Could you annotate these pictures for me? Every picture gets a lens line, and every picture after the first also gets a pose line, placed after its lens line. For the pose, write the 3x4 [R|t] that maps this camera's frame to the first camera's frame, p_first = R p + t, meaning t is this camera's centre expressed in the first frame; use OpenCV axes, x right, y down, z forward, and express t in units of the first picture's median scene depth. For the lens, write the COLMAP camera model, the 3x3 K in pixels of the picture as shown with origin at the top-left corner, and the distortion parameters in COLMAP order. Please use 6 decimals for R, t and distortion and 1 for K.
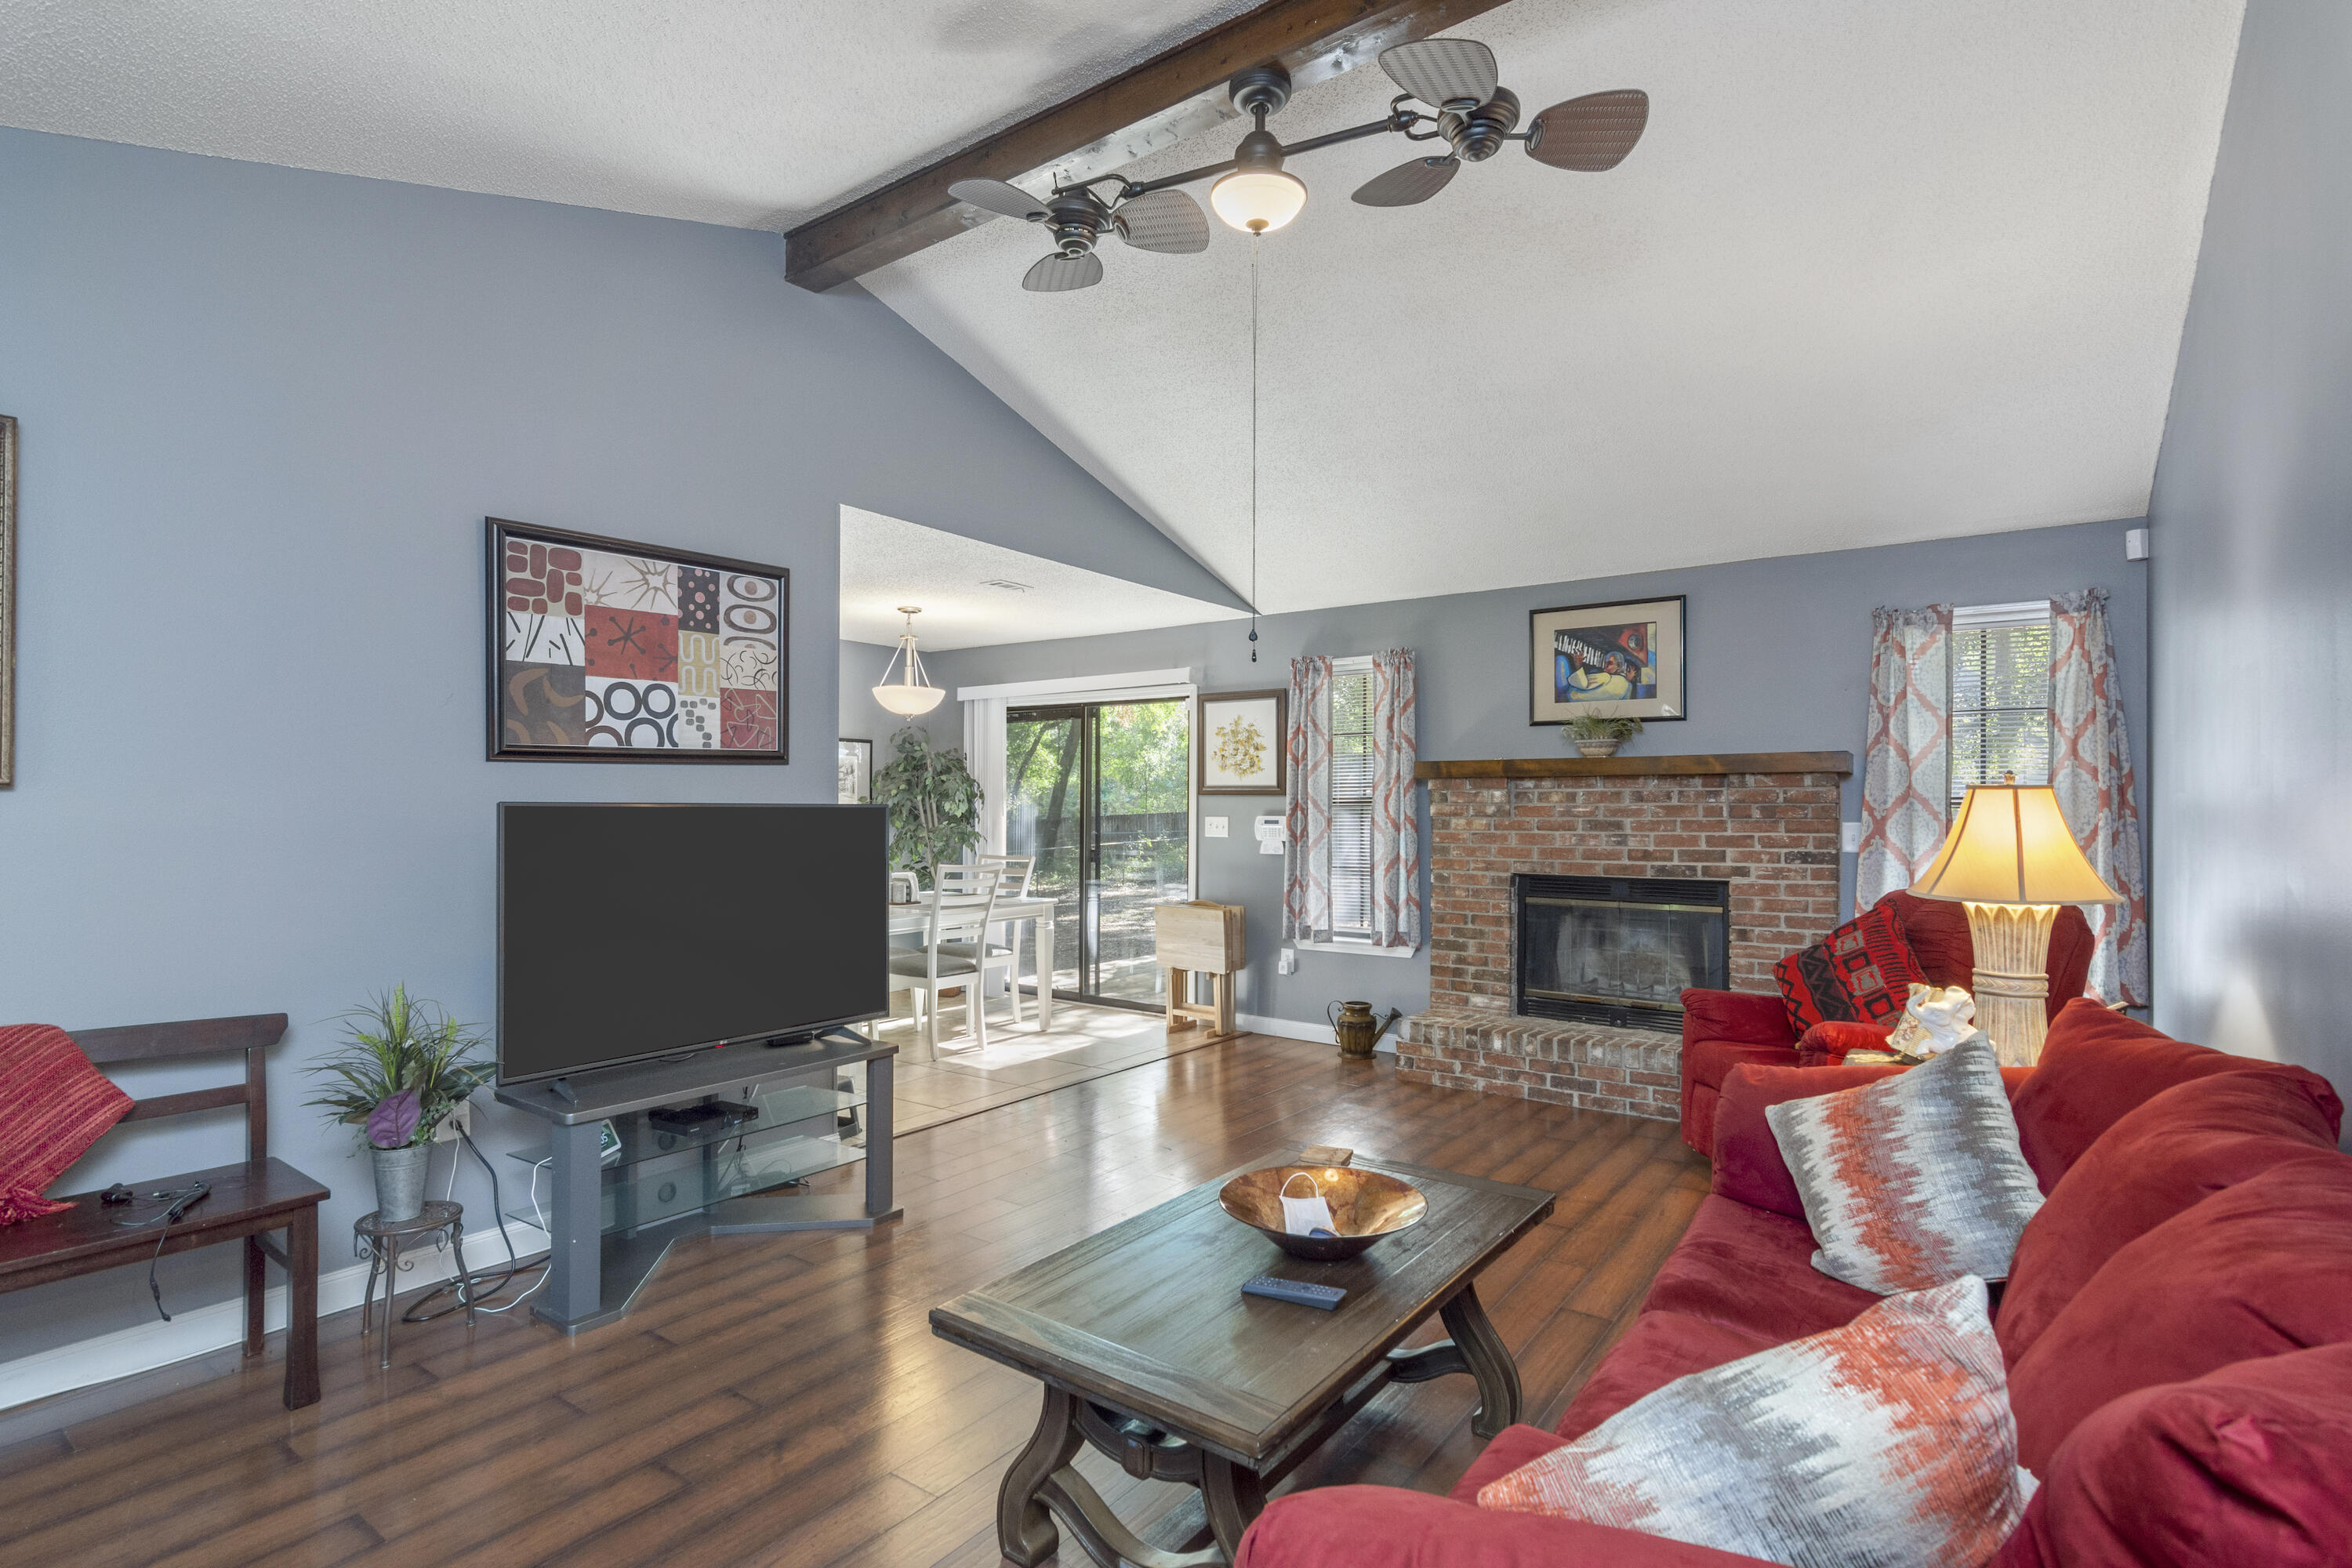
lens RADIAL K [[1142.2, 0, 1184.6], [0, 1142.2, 813.2], [0, 0, 1]] dist [0.002857, 0.000814]
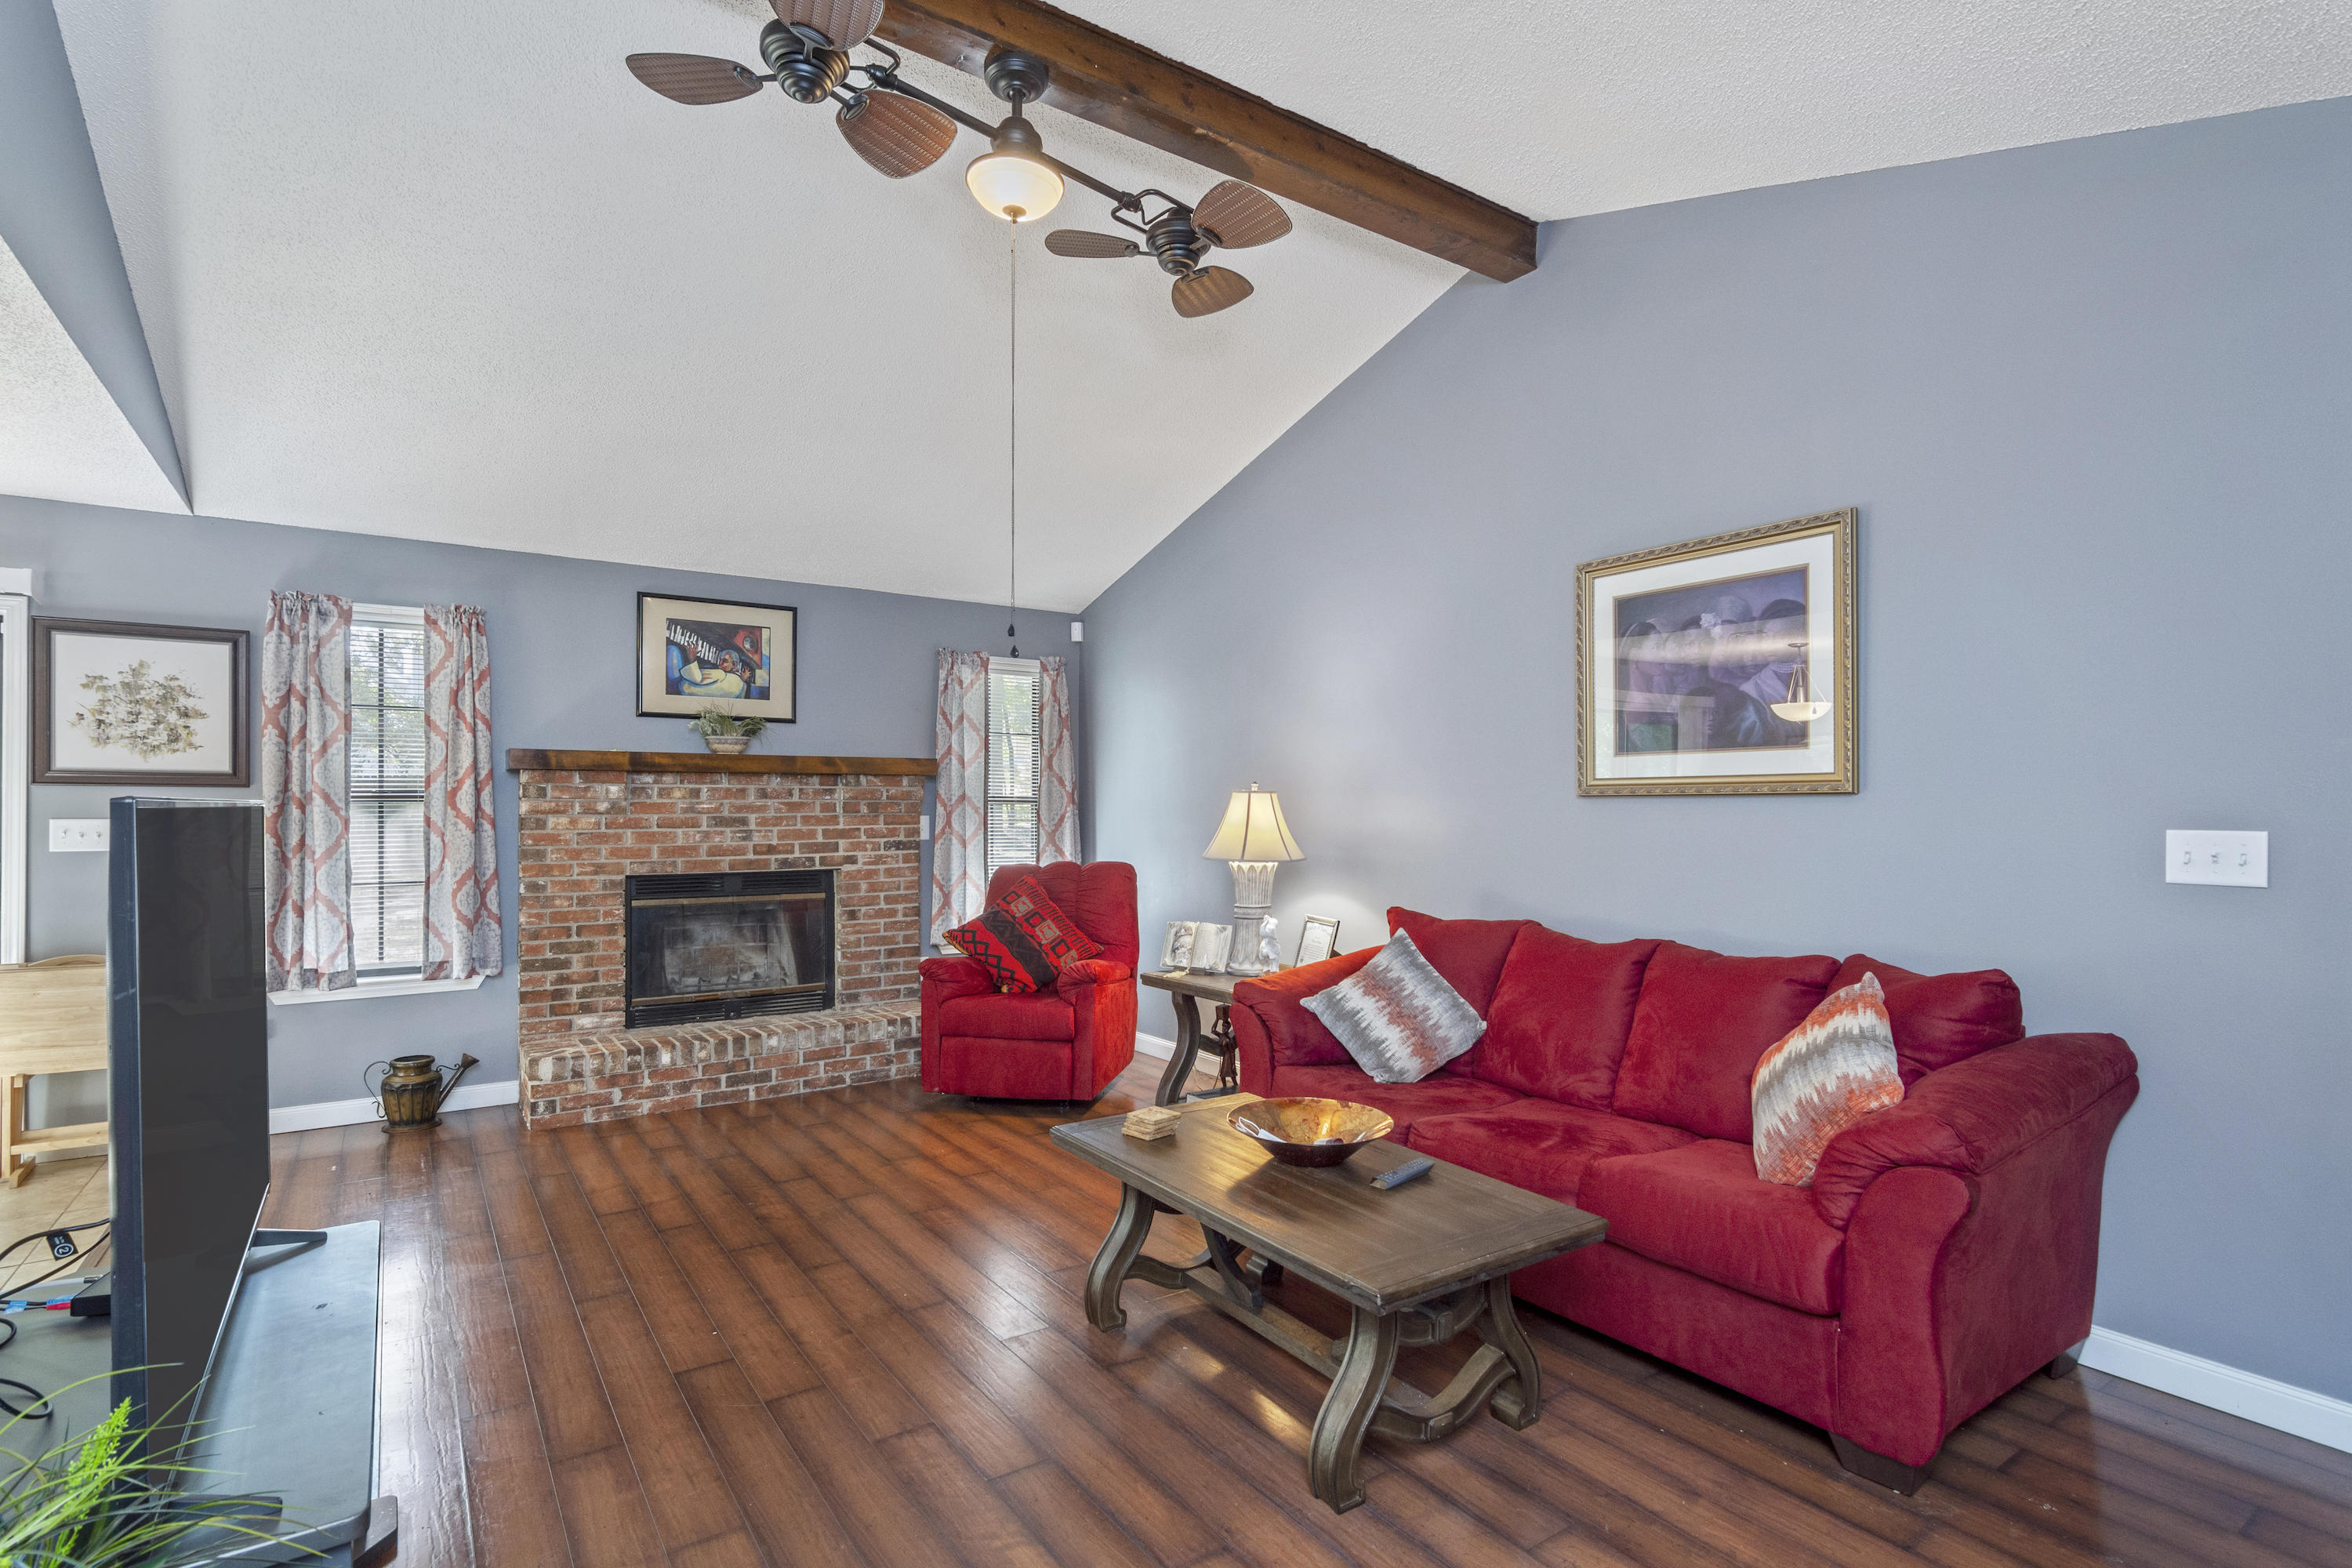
lens RADIAL K [[1142.2, 0, 1184.6], [0, 1142.2, 813.2], [0, 0, 1]] dist [0.002857, 0.000814]
pose [[0.334352, -0.008961, 0.942406, -0.445699], [0.004116, 0.999959, 0.008048, -0.003131], [-0.942439, 0.001188, 0.334376, 0.280631]]
